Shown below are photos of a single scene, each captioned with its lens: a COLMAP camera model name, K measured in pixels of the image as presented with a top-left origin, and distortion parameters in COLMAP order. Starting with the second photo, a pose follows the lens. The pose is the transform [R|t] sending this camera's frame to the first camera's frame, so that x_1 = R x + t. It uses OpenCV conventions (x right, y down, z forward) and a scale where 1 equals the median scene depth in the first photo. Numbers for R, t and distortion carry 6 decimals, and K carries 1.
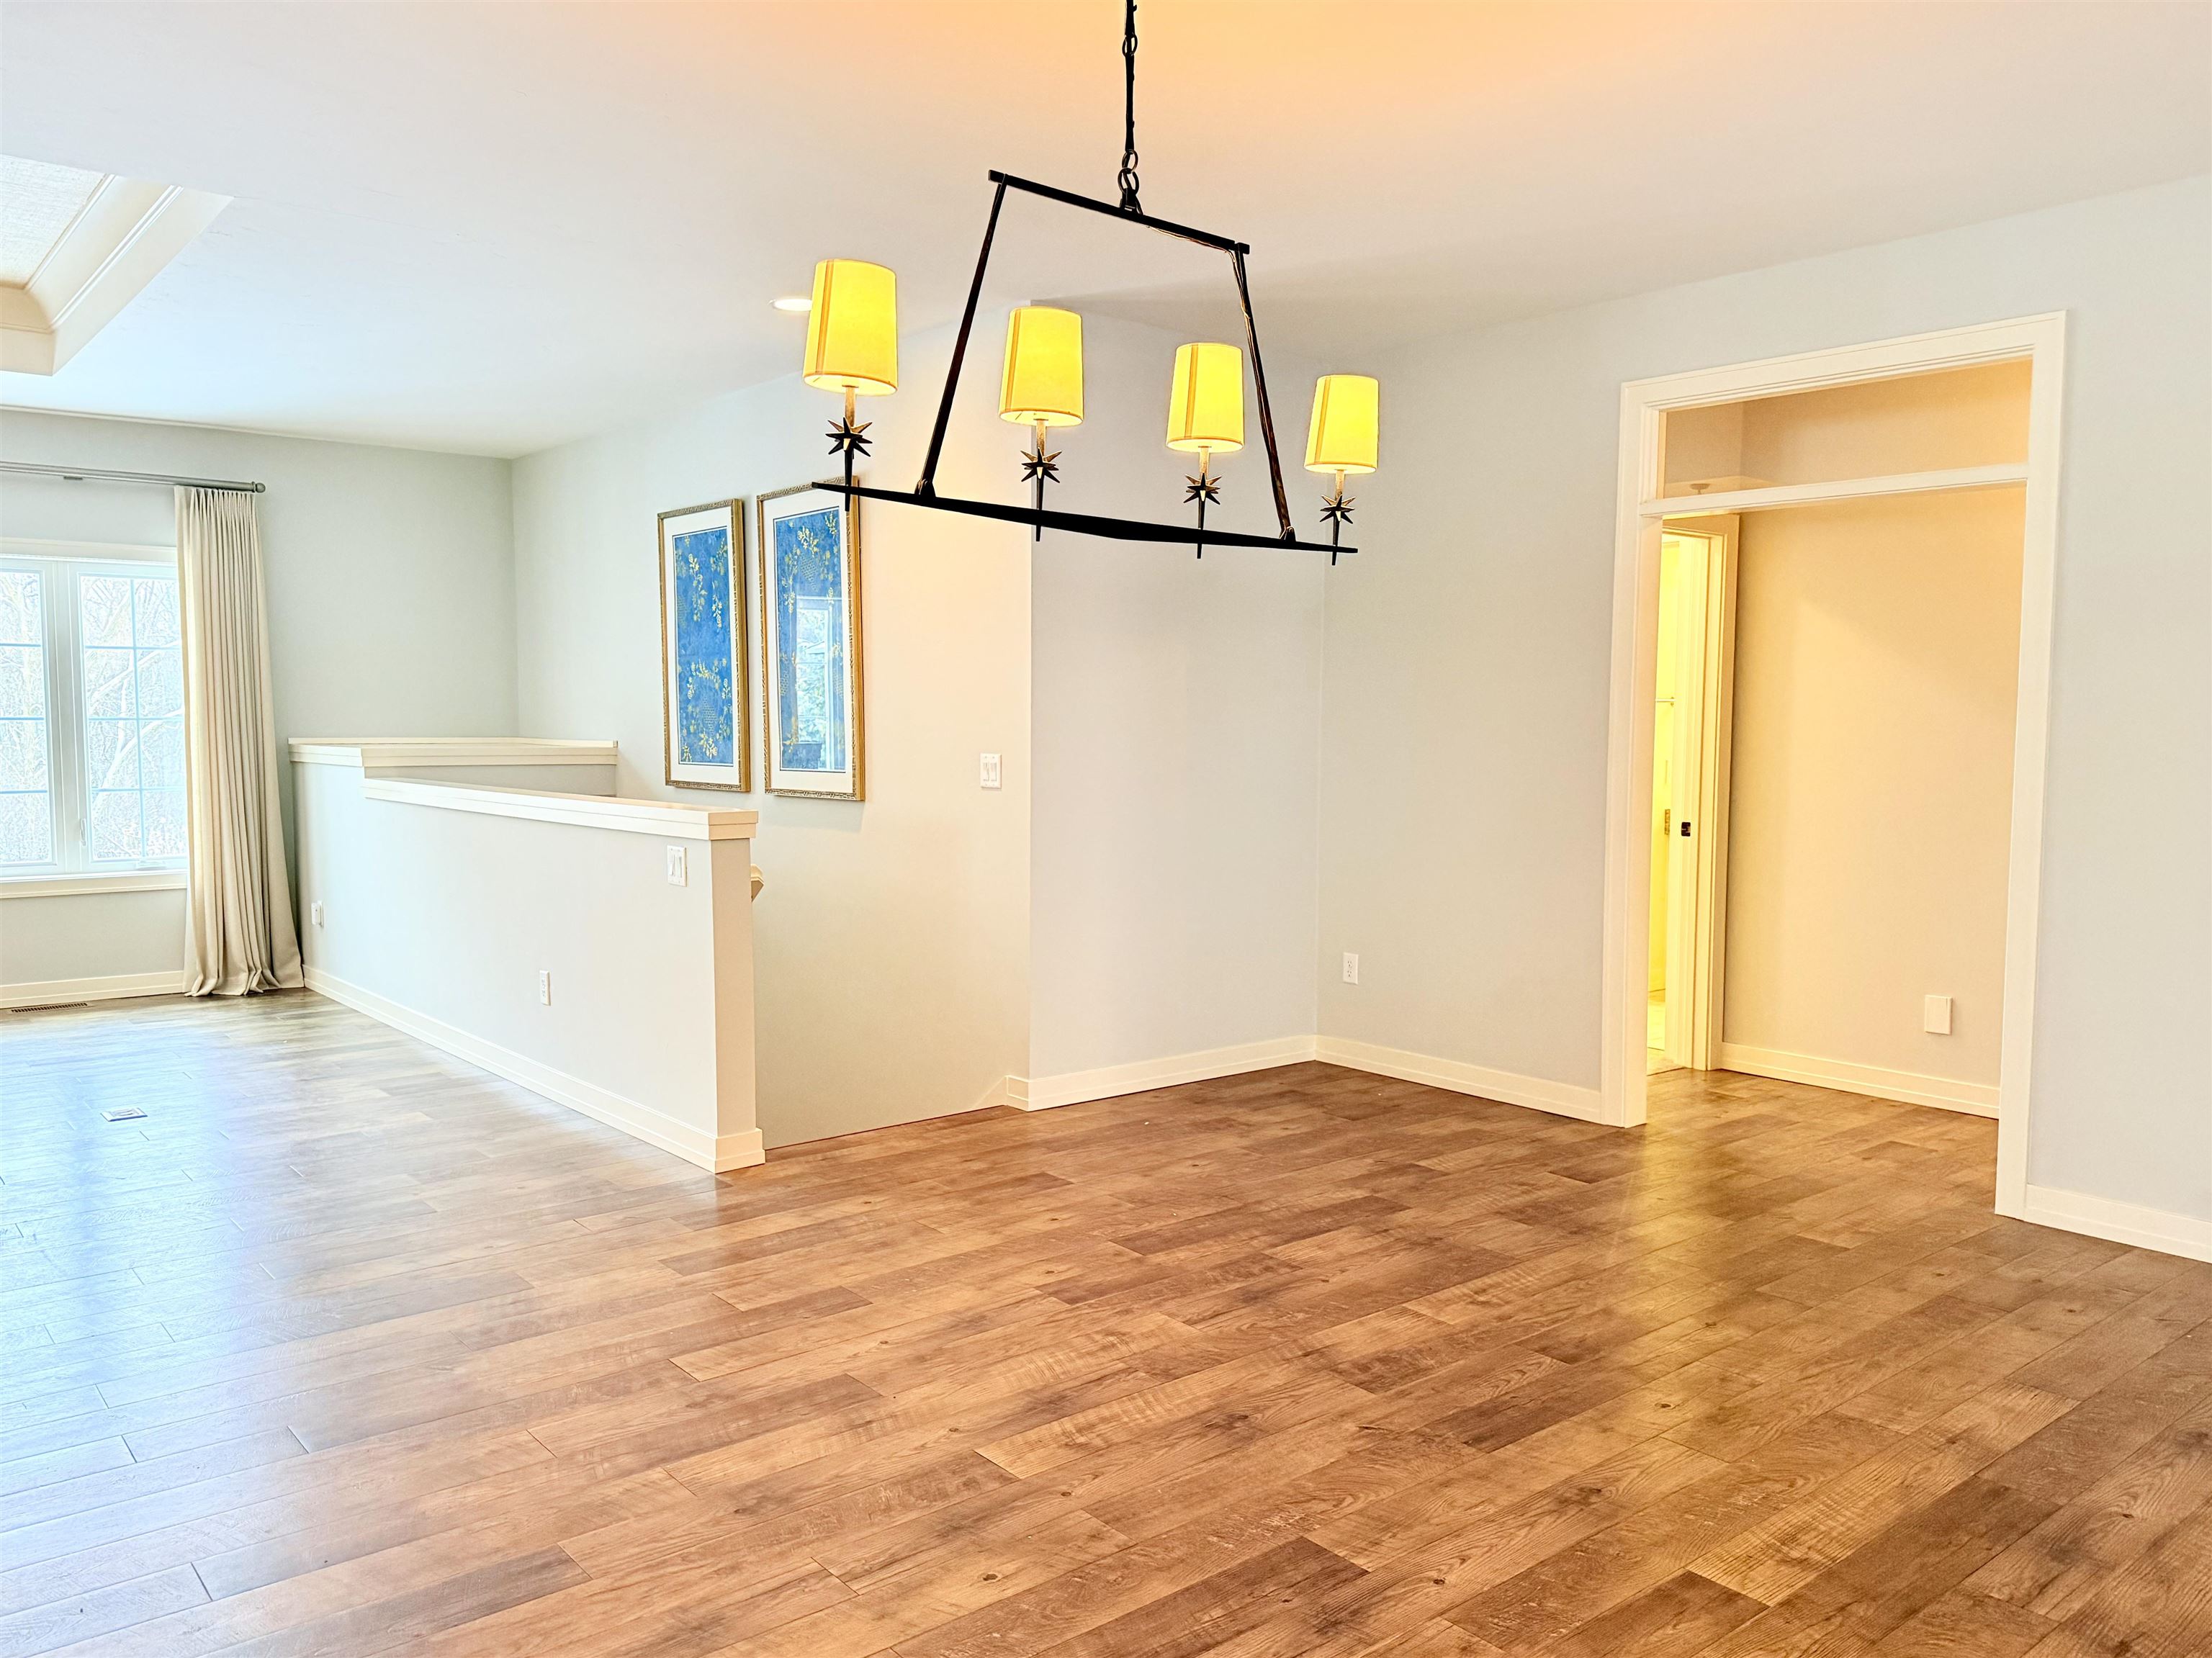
lens RADIAL K [[1634.8, 0, 1138.3], [0, 1634.8, 808.5], [0, 0, 1]] dist [0.251995, -0.388373]
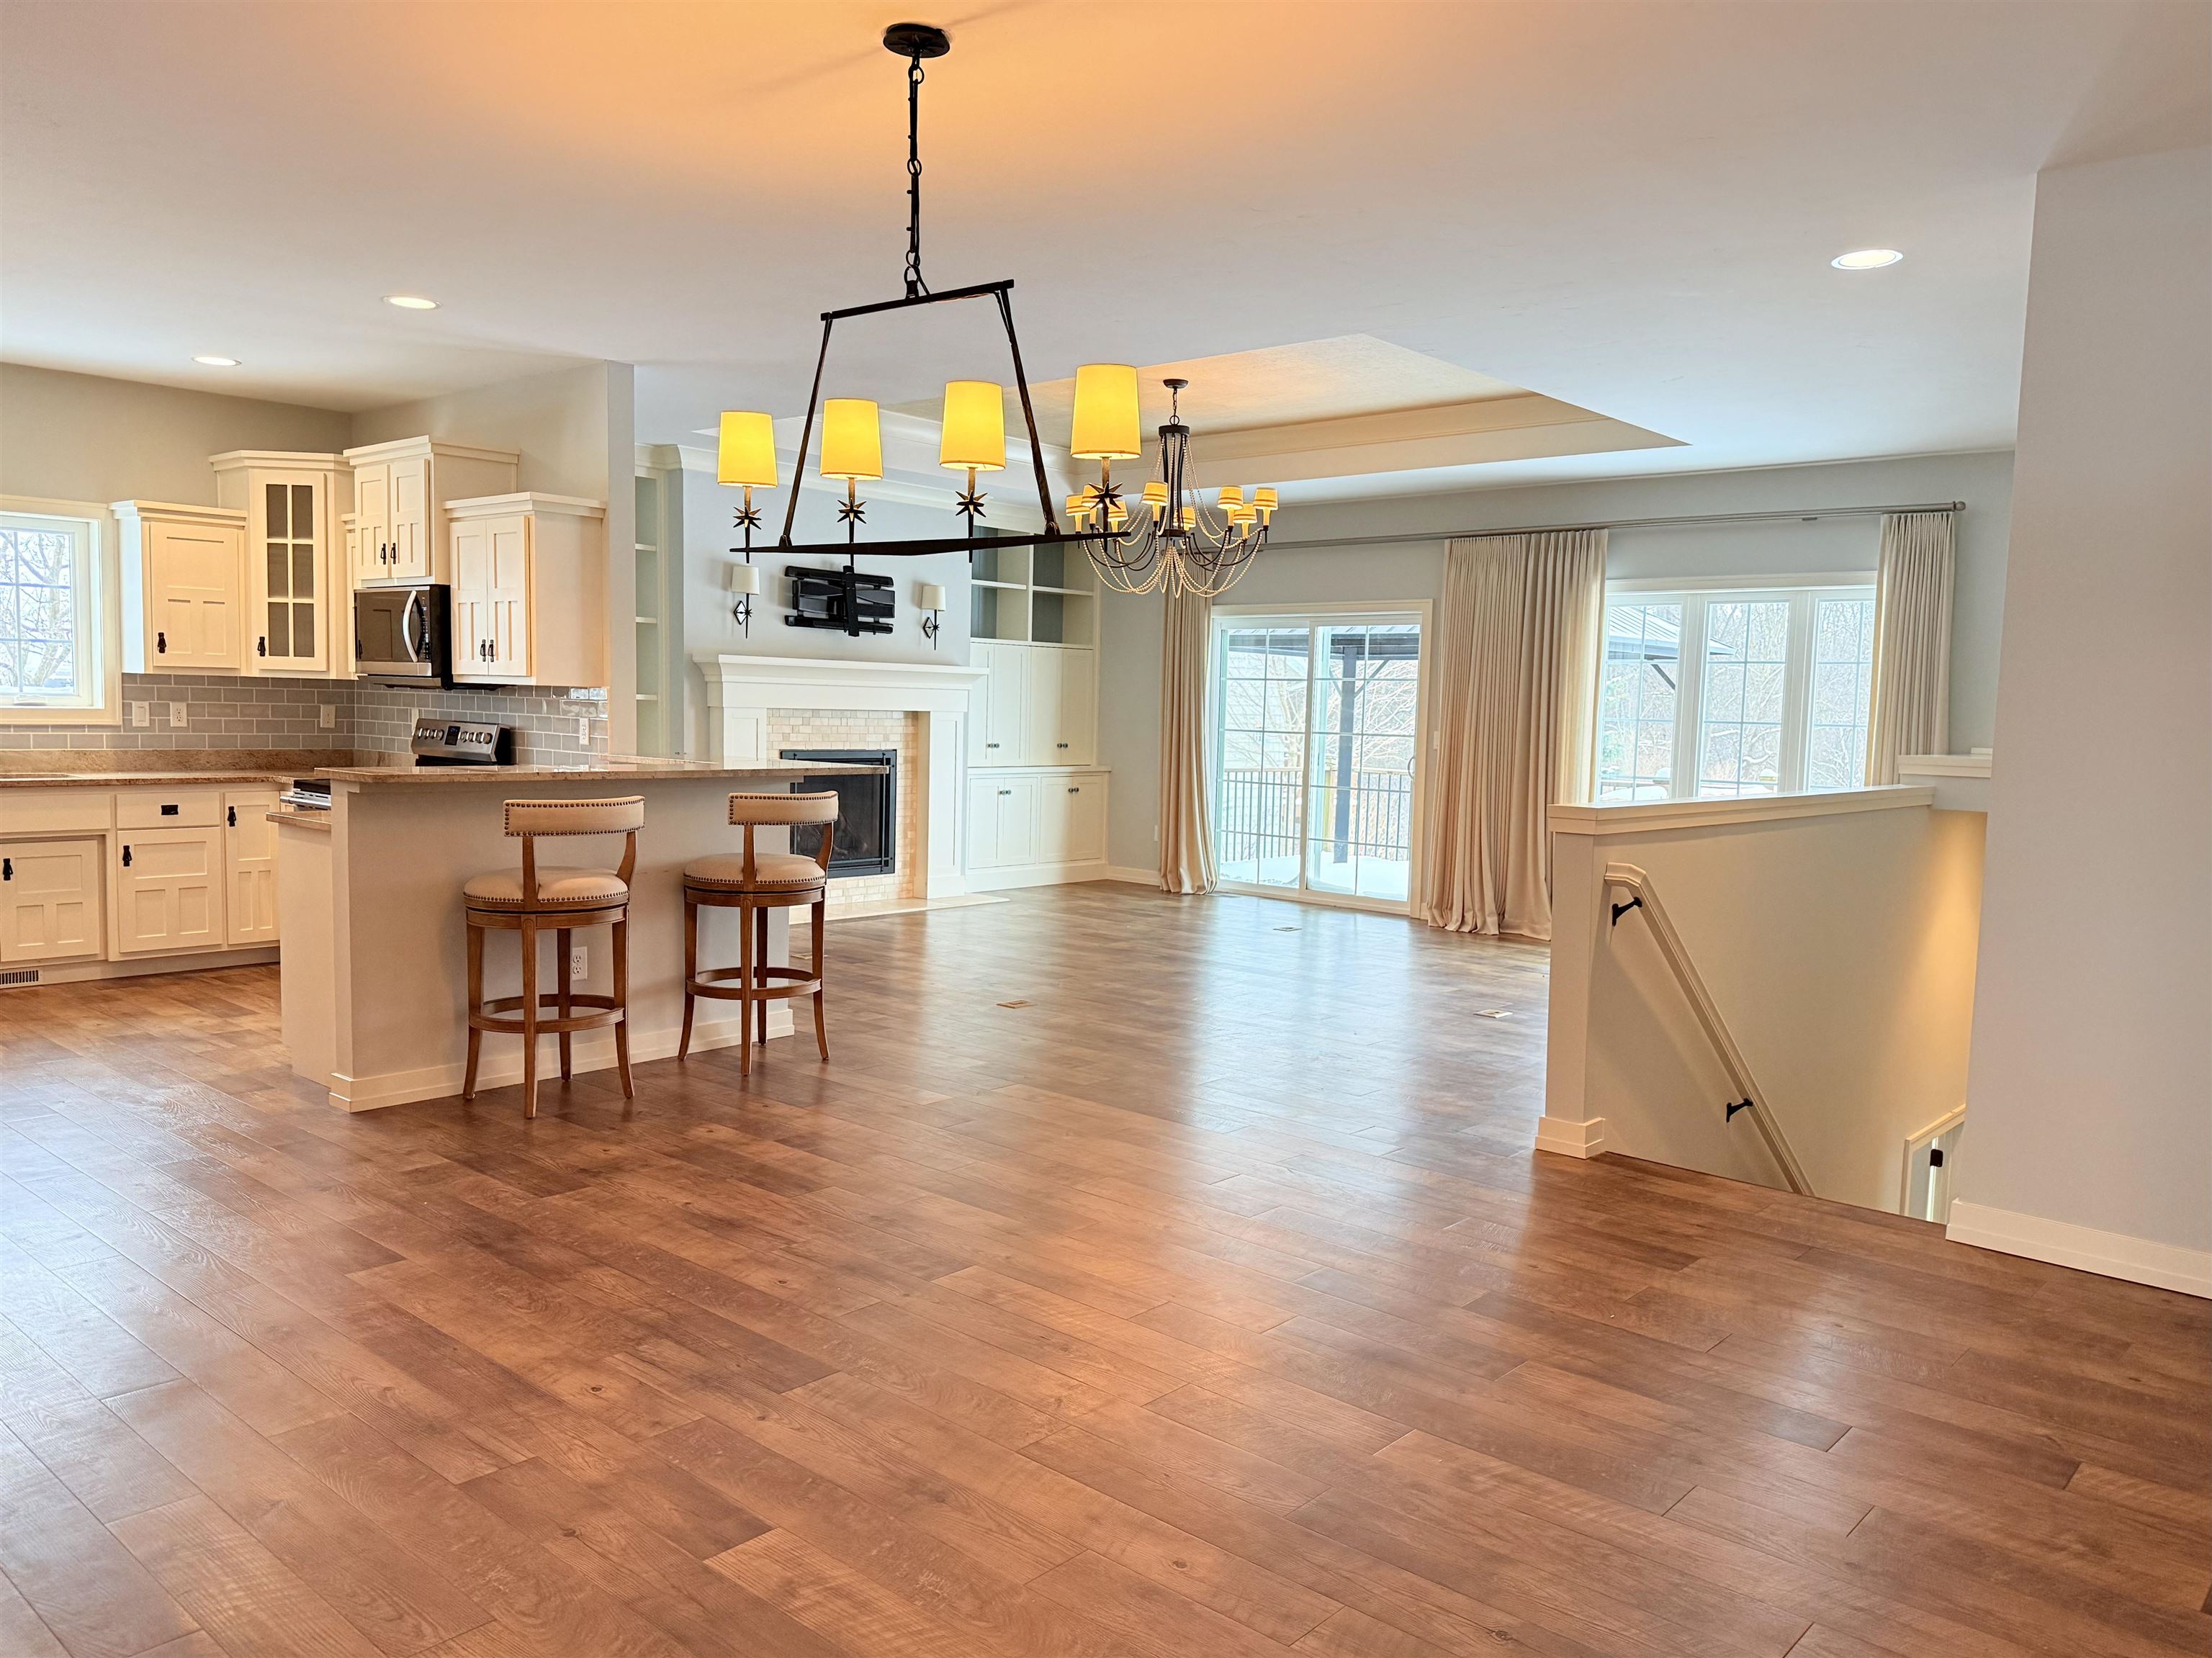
lens RADIAL K [[1576.0, 0, 1106.0], [0, 1576.0, 829.0], [0, 0, 1]] dist [0.067463, -0.101114]
pose [[0.155547, 0.076244, -0.984882, 1.118325], [-0.085741, 0.994296, 0.063431, -0.041715], [0.984100, 0.074579, 0.161197, 0.894495]]
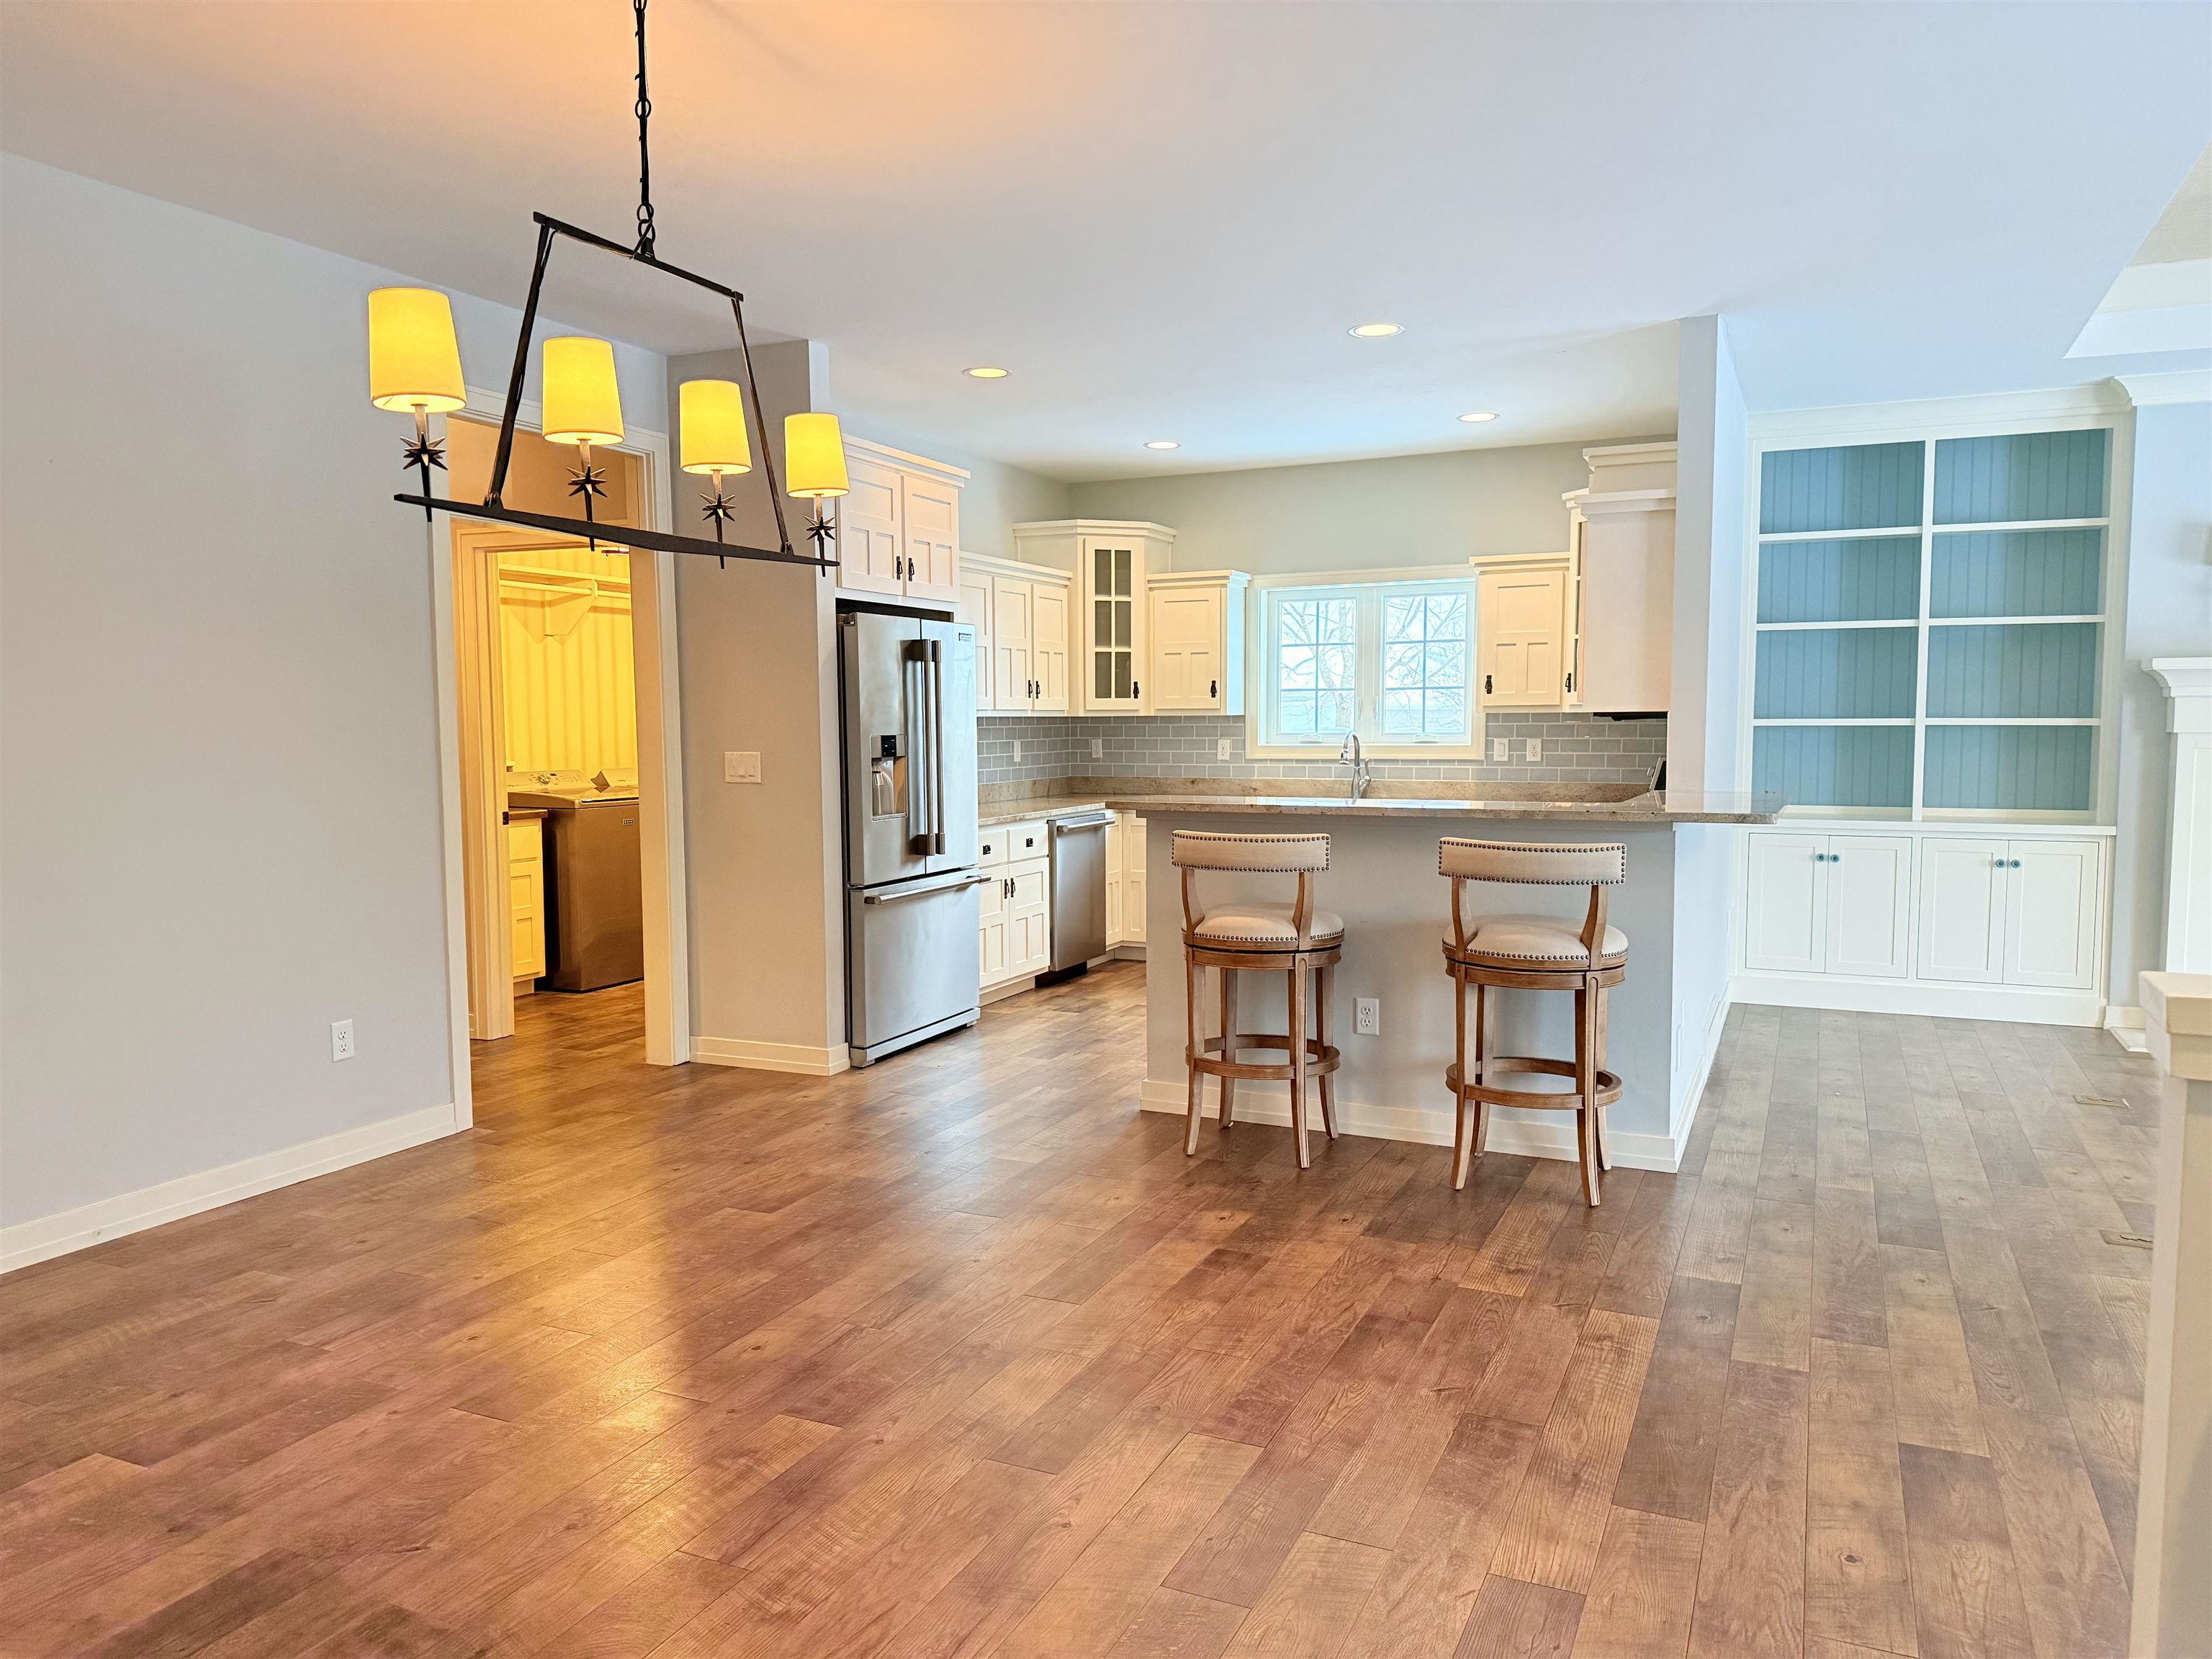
lens RADIAL K [[1513.2, 0, 1126.2], [0, 1513.2, 842.0], [0, 0, 1]] dist [0.069162, -0.083518]
pose [[-0.901996, 0.034787, -0.430340, 0.140213], [-0.024693, 0.990961, 0.131862, -0.106758], [0.431037, 0.129565, -0.892984, 1.904499]]
